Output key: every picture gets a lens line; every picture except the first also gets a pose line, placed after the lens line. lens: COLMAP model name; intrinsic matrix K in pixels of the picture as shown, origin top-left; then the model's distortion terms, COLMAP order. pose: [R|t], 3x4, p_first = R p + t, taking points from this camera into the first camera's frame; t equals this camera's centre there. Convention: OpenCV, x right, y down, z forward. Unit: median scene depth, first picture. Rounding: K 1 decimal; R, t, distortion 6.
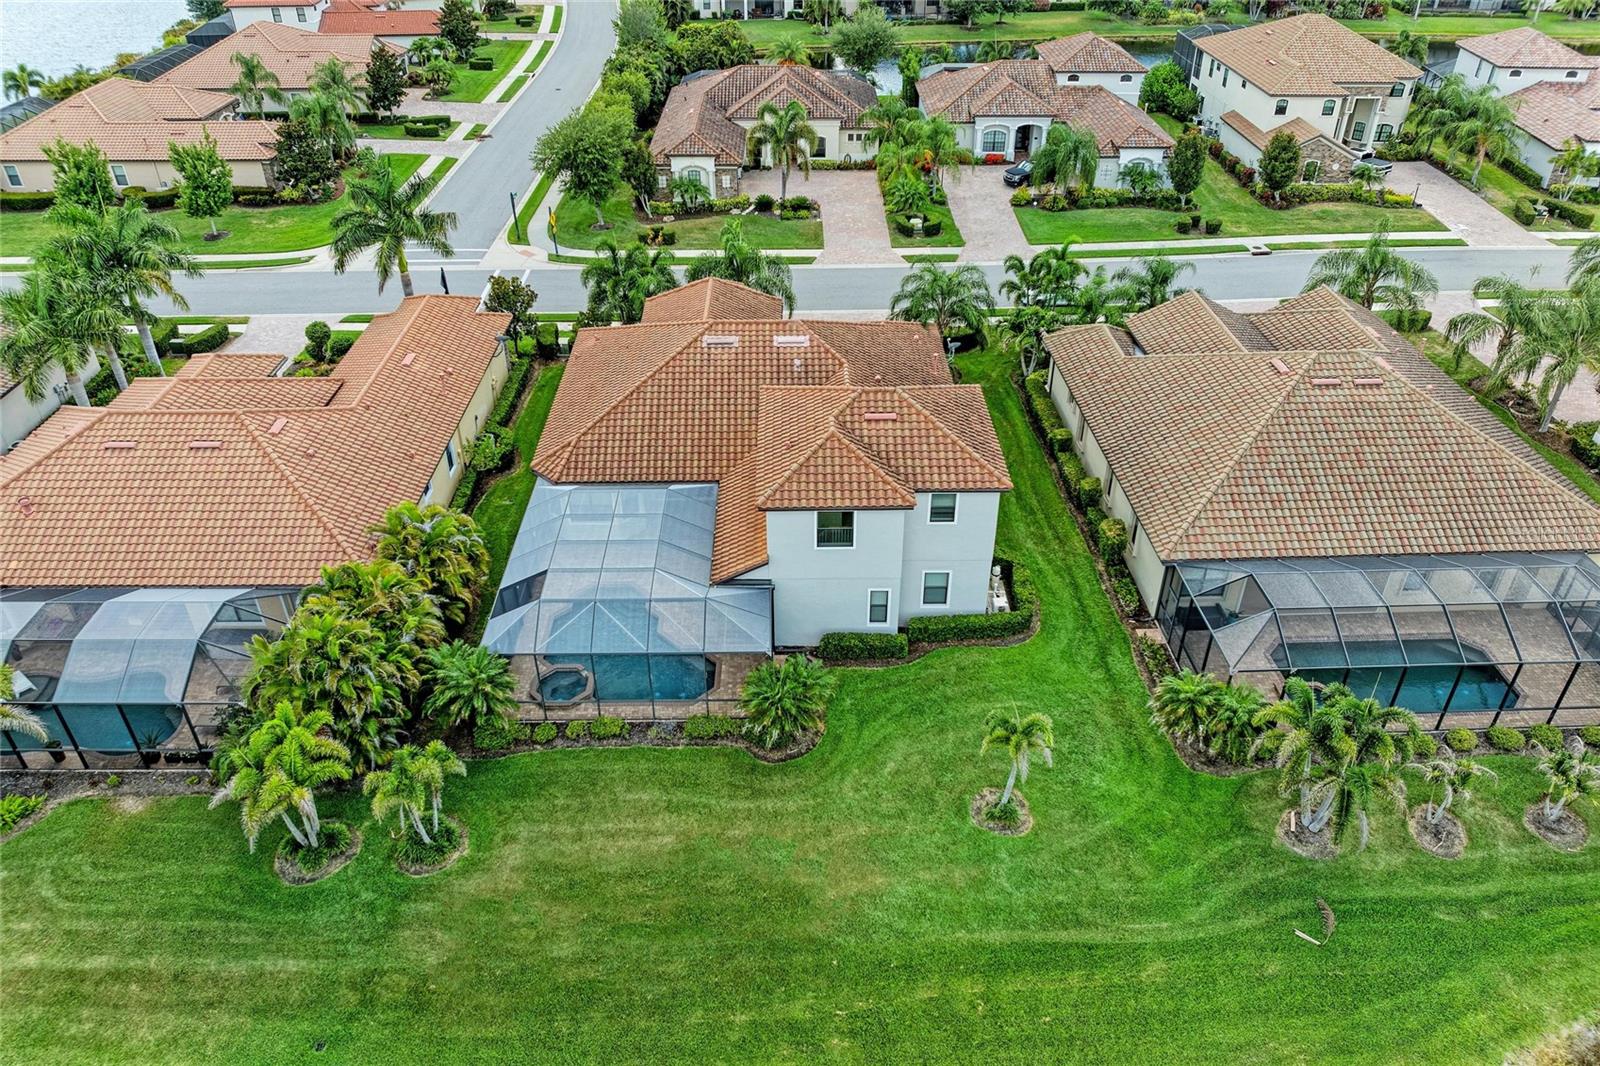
lens RADIAL K [[1127.9, 0, 813.1], [0, 1127.9, 531.5], [0, 0, 1]] dist [-0.046769, 0.035125]
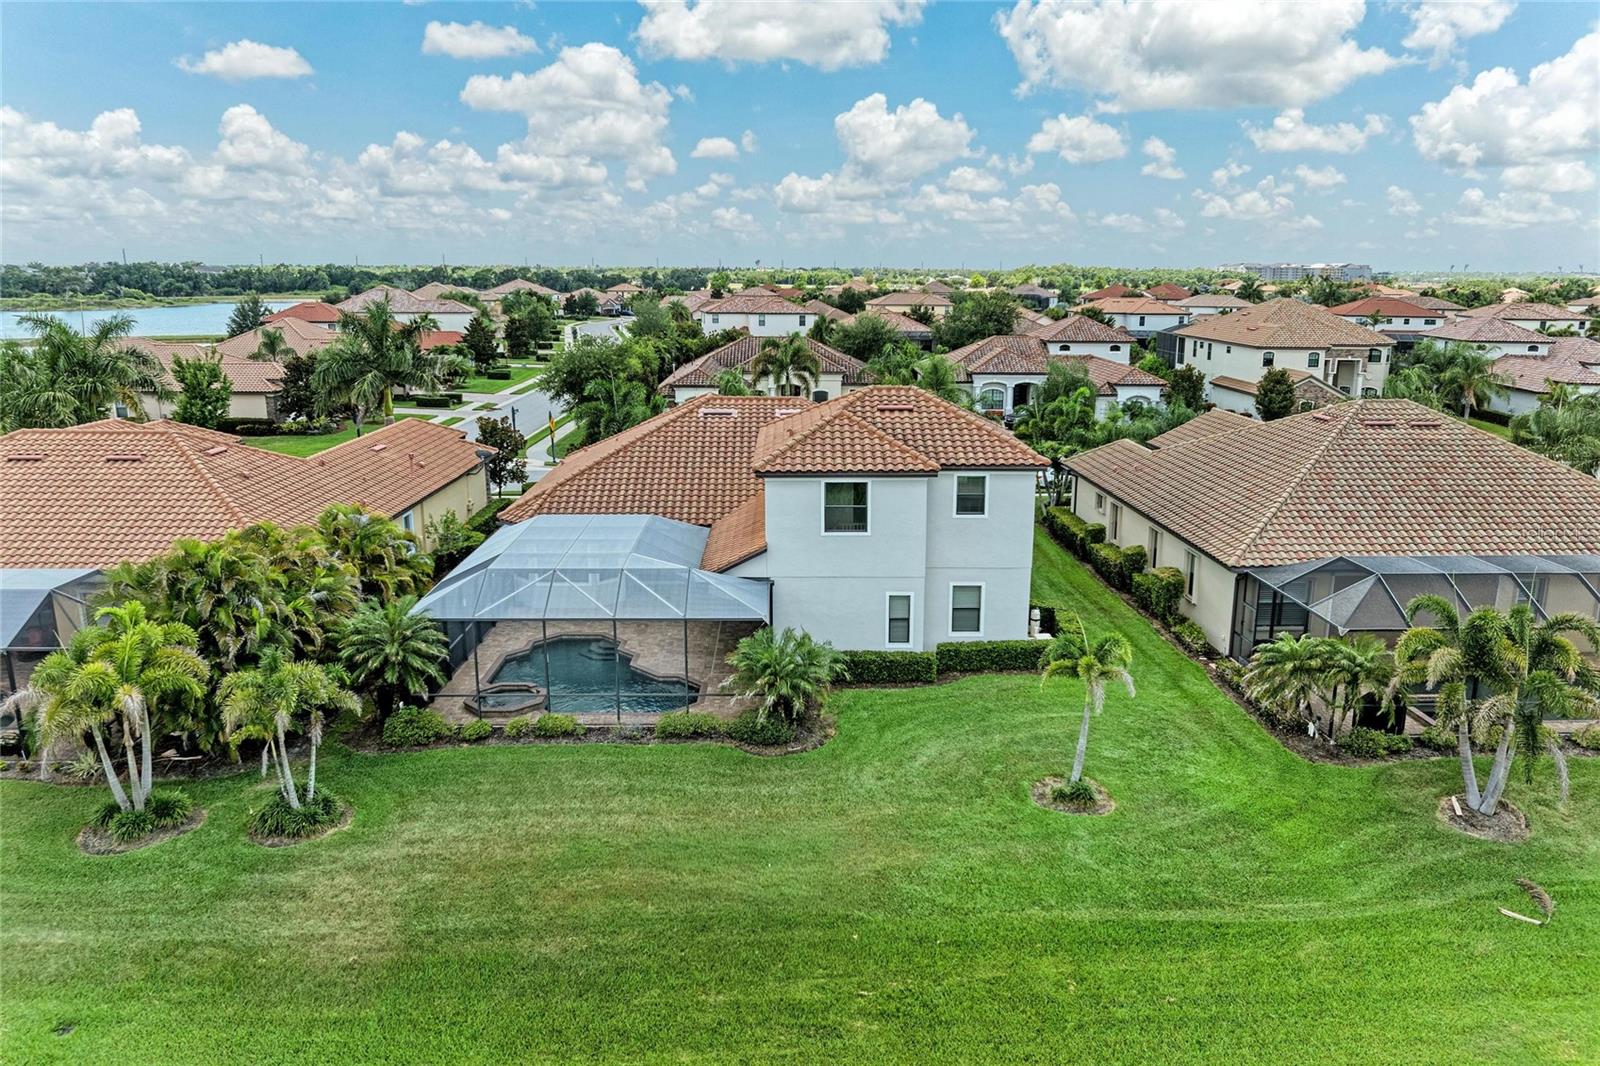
lens RADIAL K [[1127.9, 0, 831.6], [0, 1127.9, 538.5], [0, 0, 1]] dist [-0.046769, 0.035125]
pose [[0.999872, -0.001766, 0.015920, -0.004056], [0.007328, 0.934225, -0.356610, 0.278135], [-0.014243, 0.356681, 0.934118, 0.185489]]
